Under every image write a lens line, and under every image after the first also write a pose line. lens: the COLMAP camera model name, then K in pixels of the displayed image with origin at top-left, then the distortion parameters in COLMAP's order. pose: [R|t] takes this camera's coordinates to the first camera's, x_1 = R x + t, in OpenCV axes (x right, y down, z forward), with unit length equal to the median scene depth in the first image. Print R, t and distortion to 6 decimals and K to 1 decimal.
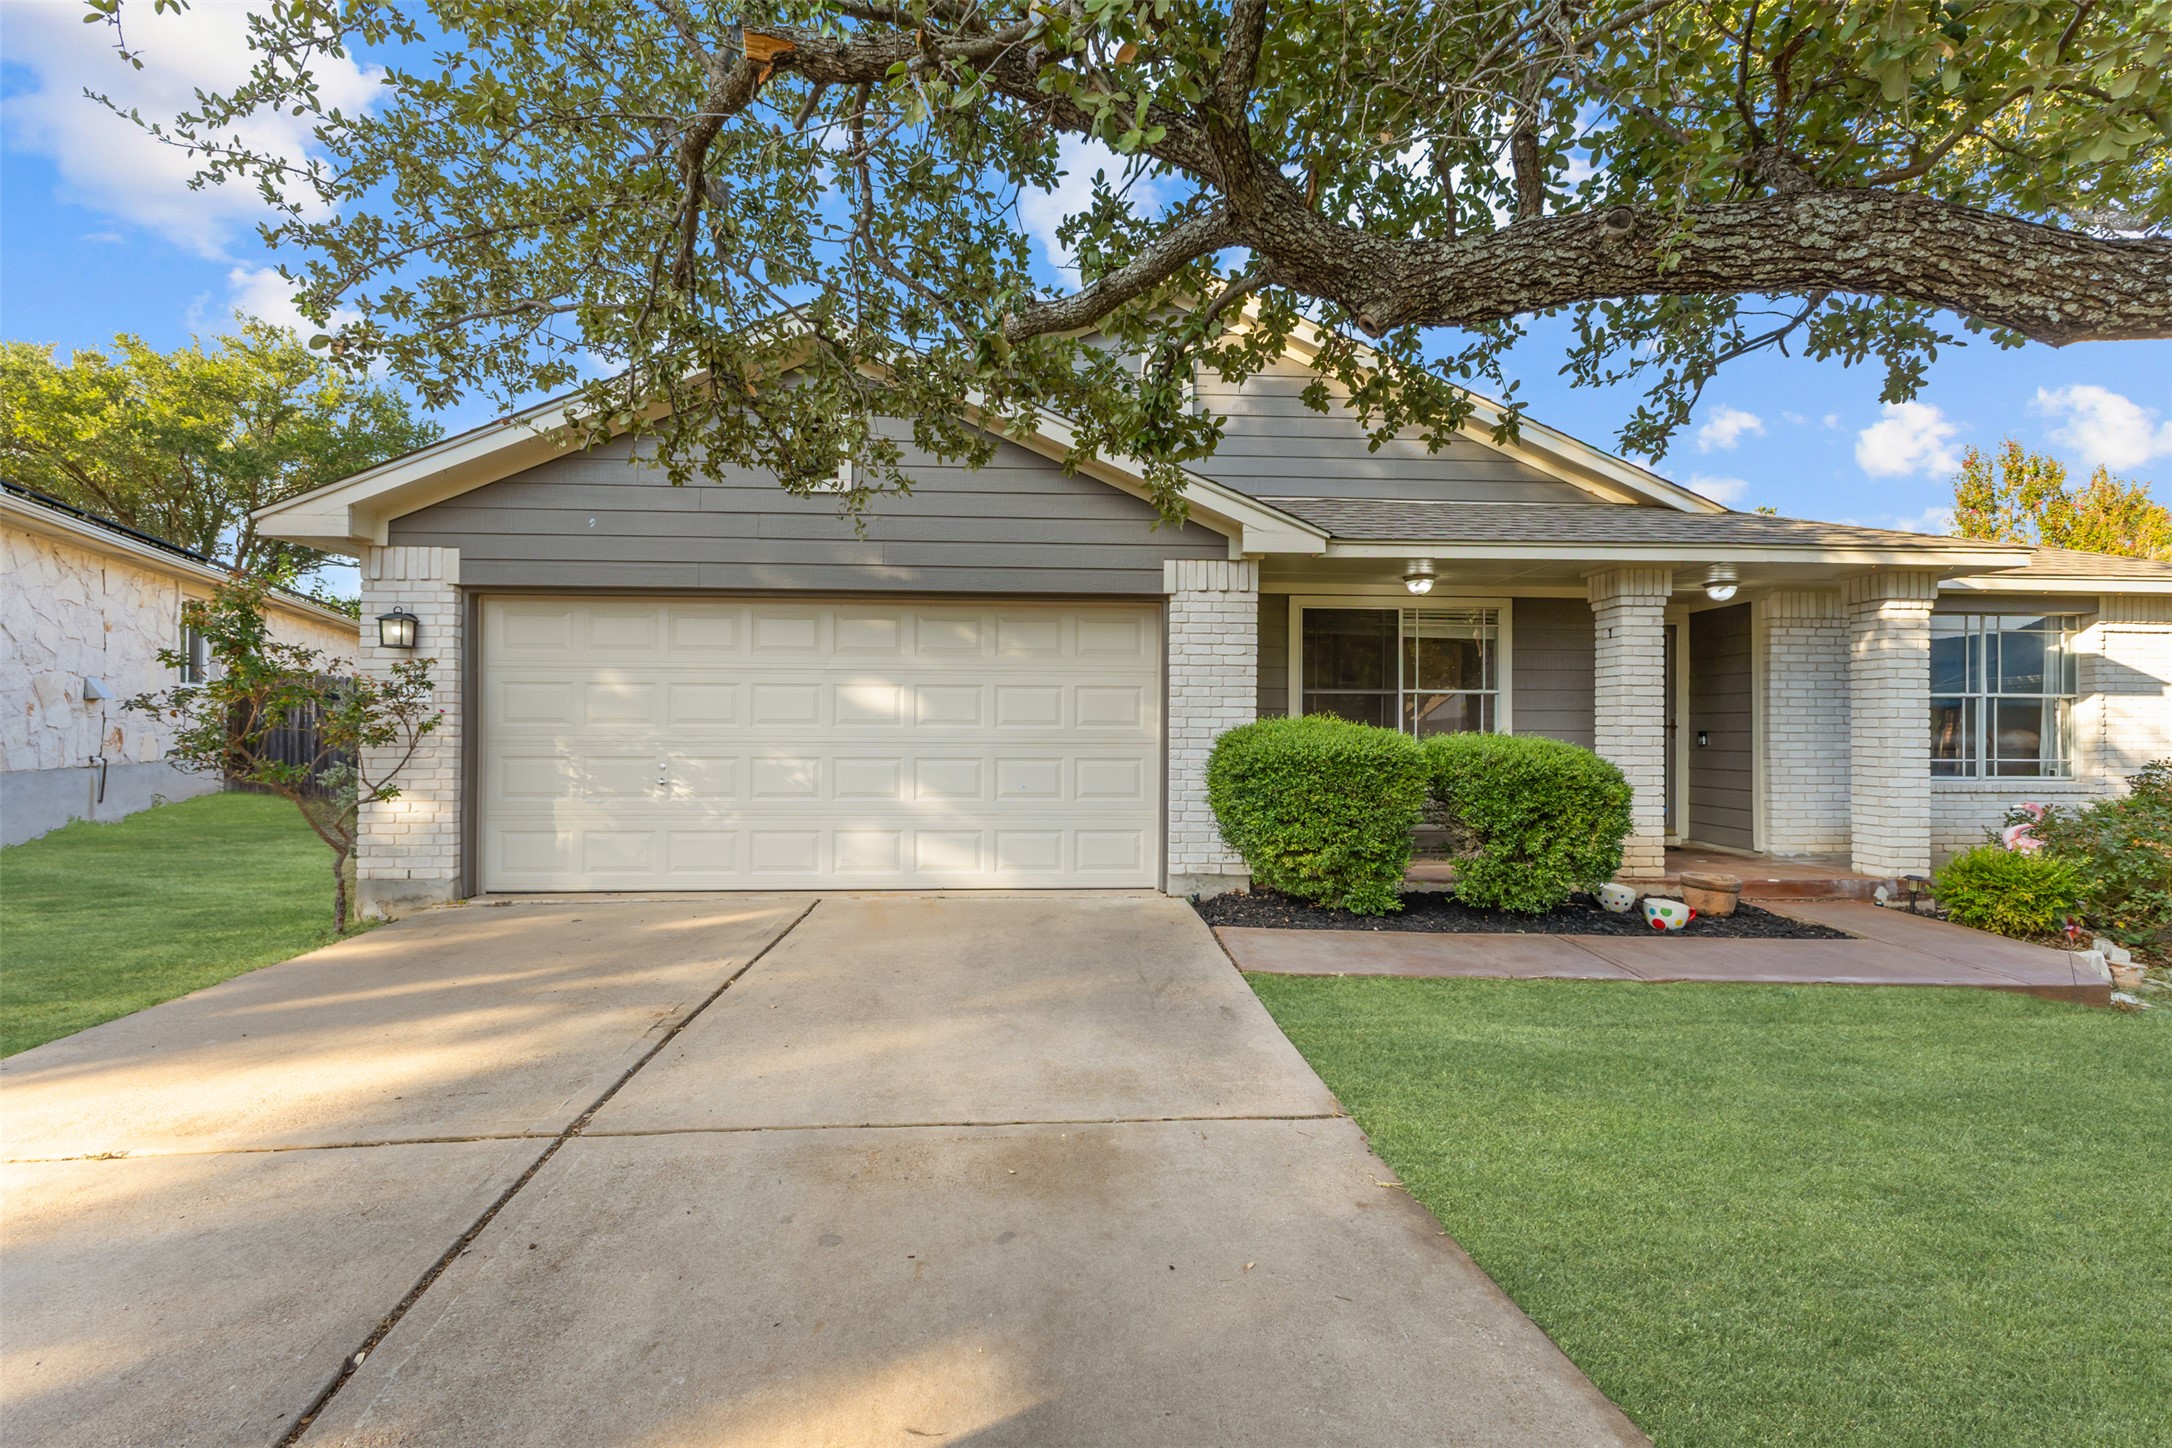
lens RADIAL K [[936.6, 0, 1082.4], [0, 936.6, 711.9], [0, 0, 1]] dist [0.014562, -0.003656]
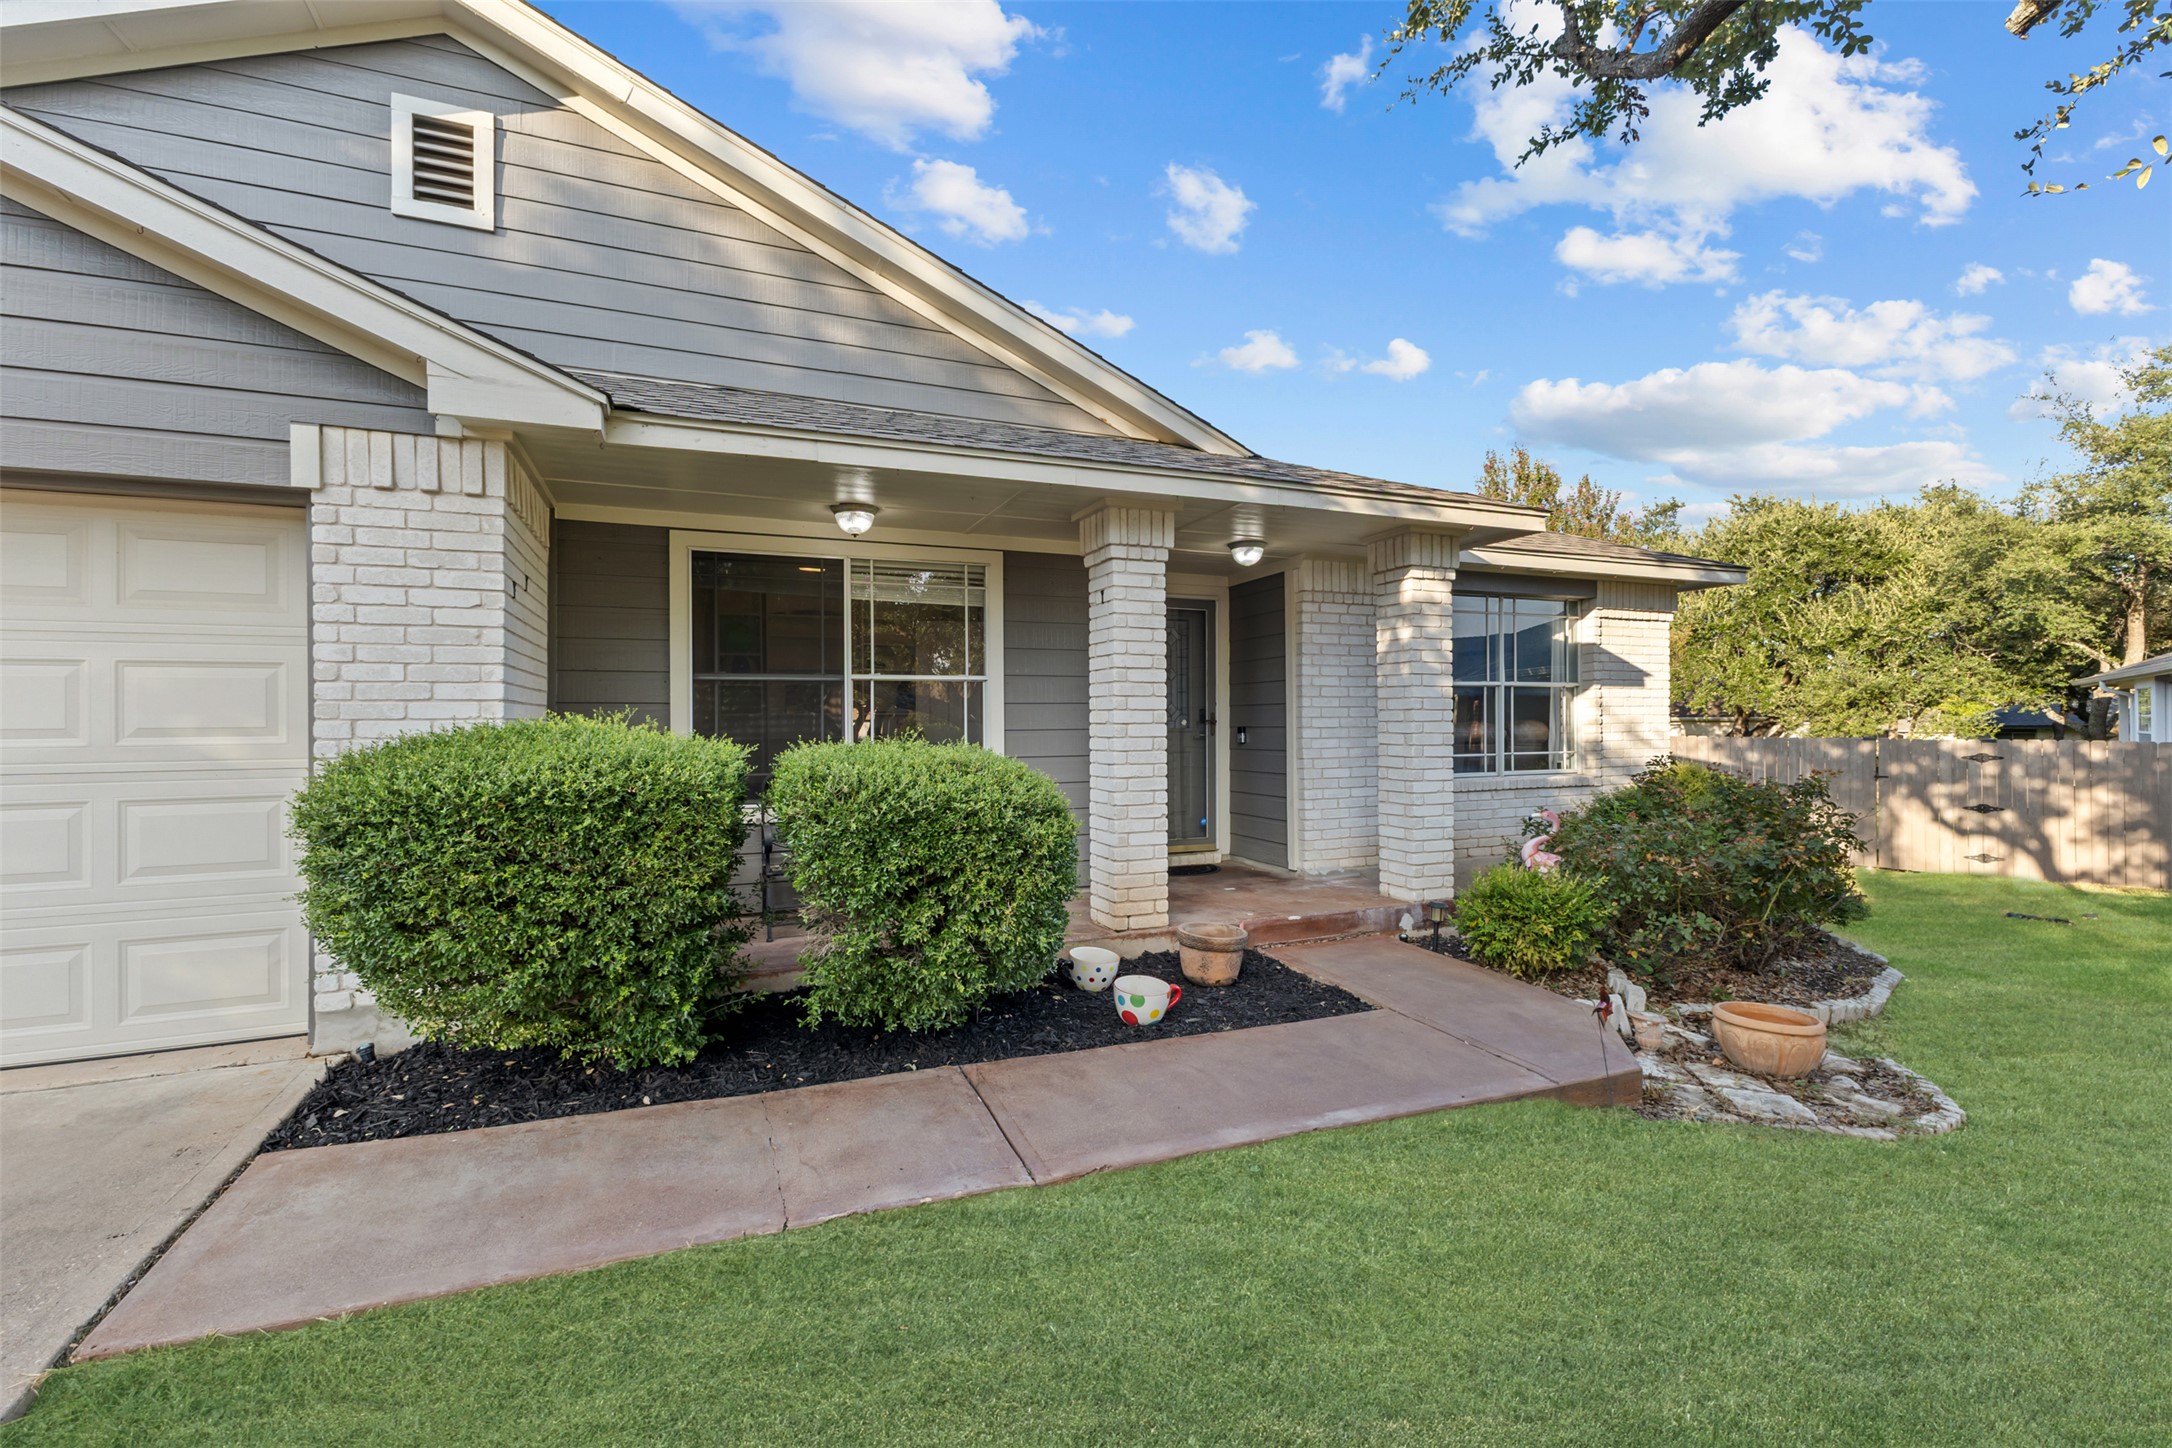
lens RADIAL K [[936.6, 0, 1080.4], [0, 936.6, 710.6], [0, 0, 1]] dist [0.014562, -0.003656]
pose [[0.942365, -0.007684, 0.334498, 0.324647], [0.006103, 0.999965, 0.005778, 0.000324], [-0.334531, -0.003403, 0.942379, 0.344788]]
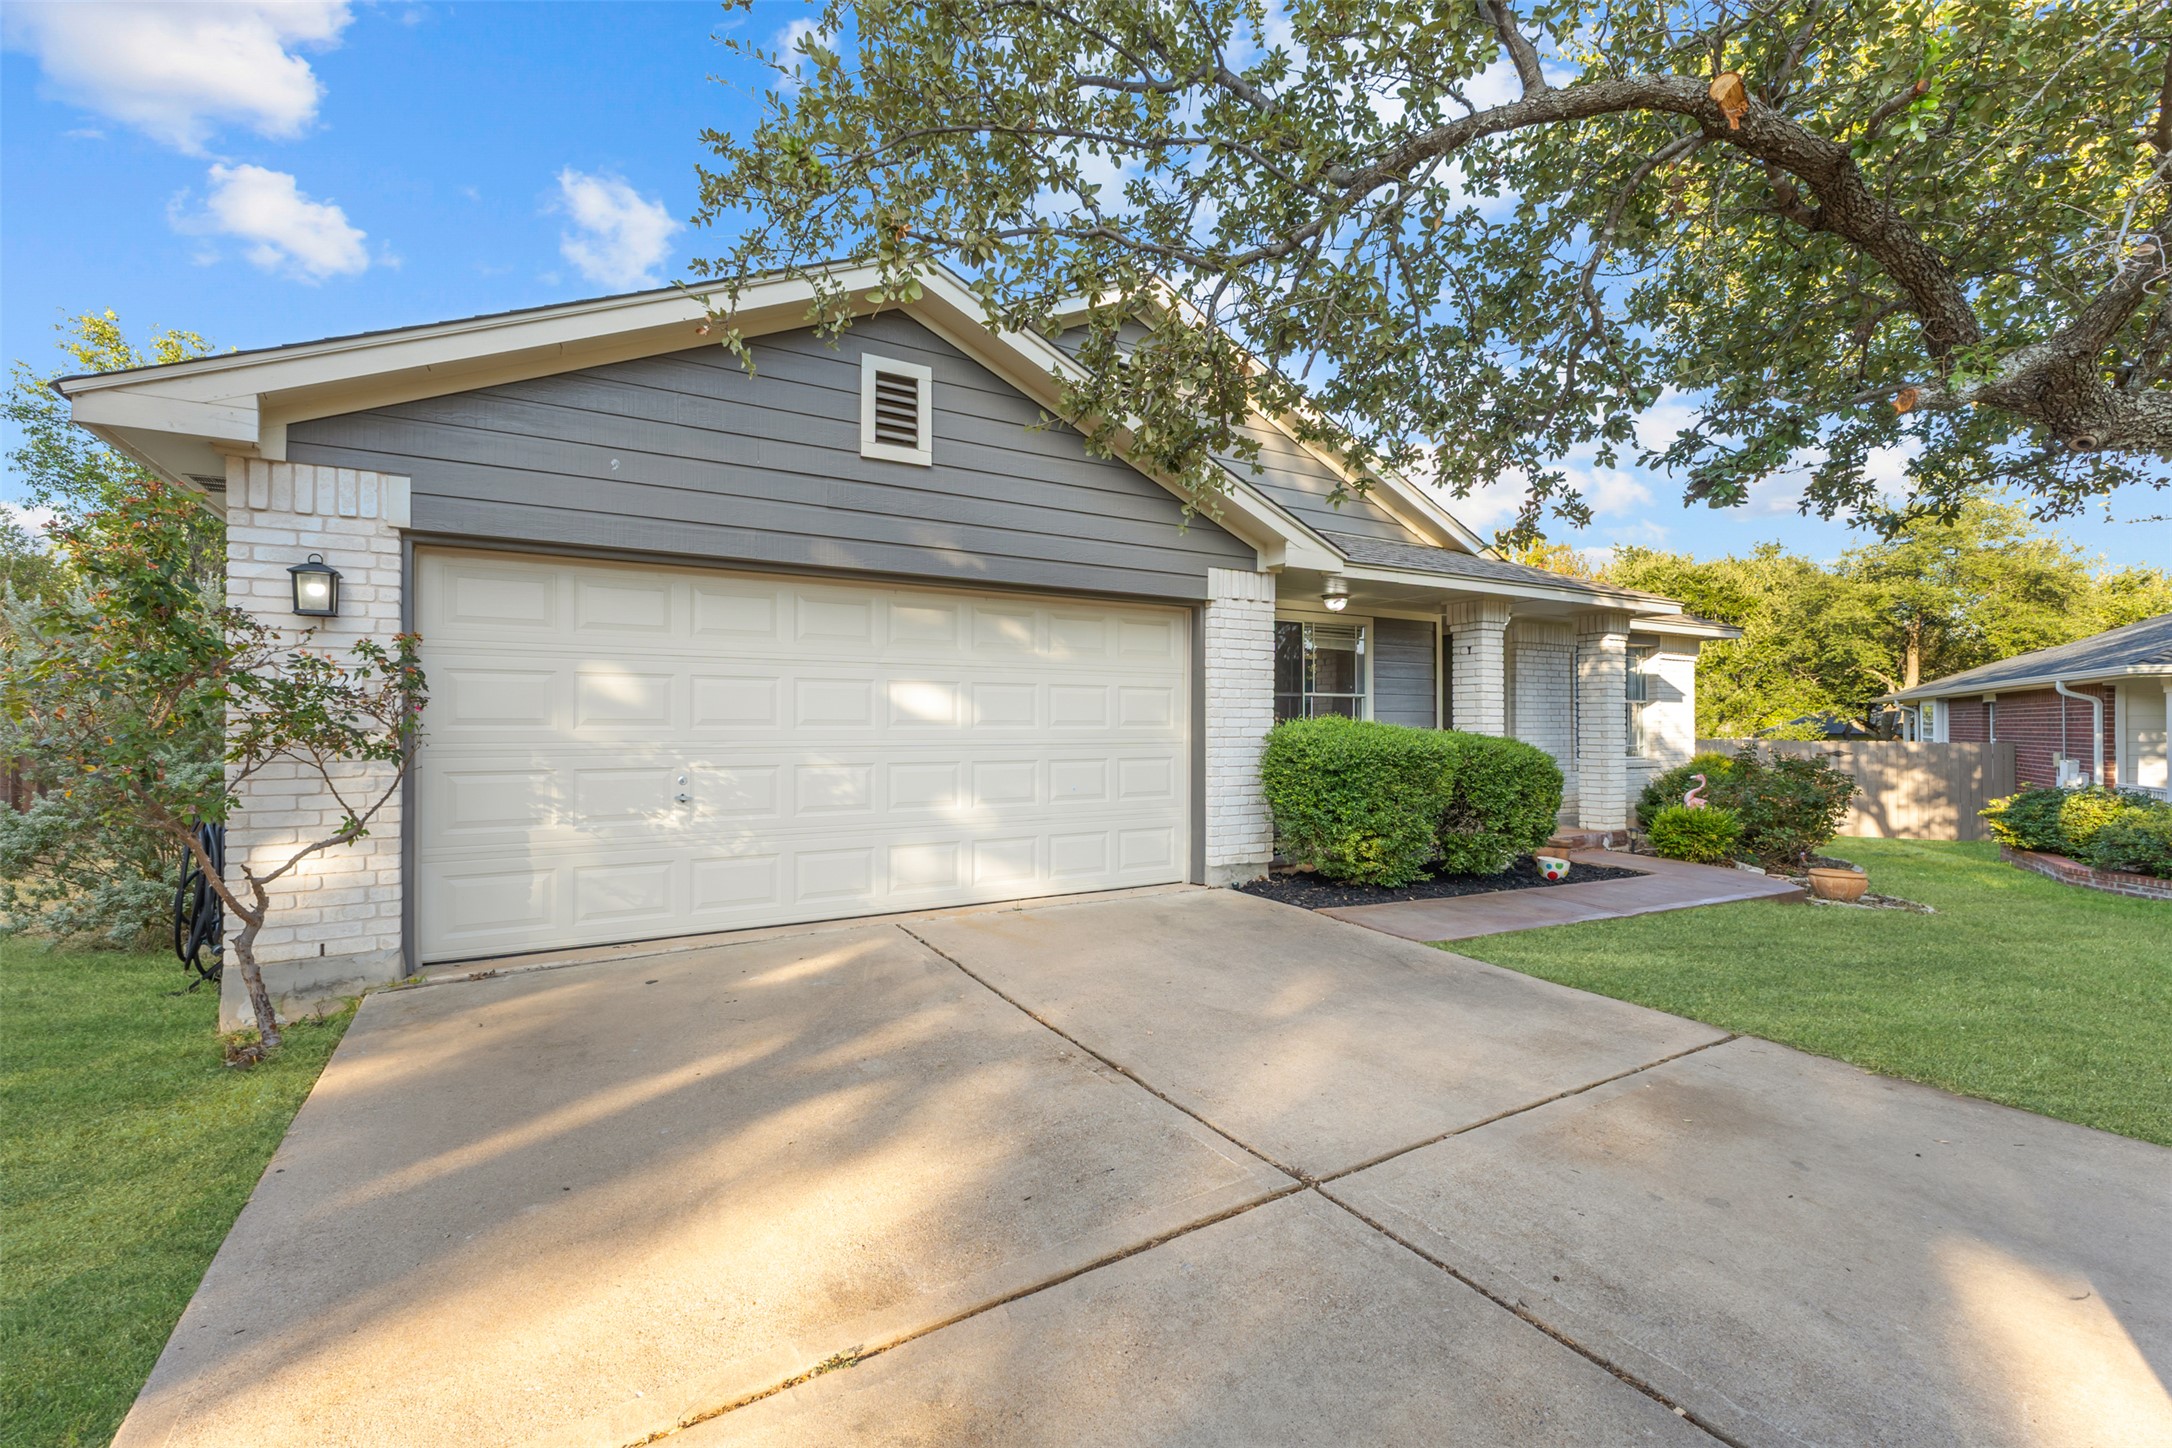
lens RADIAL K [[936.6, 0, 1073.9], [0, 936.6, 725.2], [0, 0, 1]] dist [0.014562, -0.003656]
pose [[0.885934, -0.005189, 0.463782, -0.527935], [-0.003116, 0.999848, 0.017141, -0.003325], [-0.463800, -0.016631, 0.885784, 0.141266]]
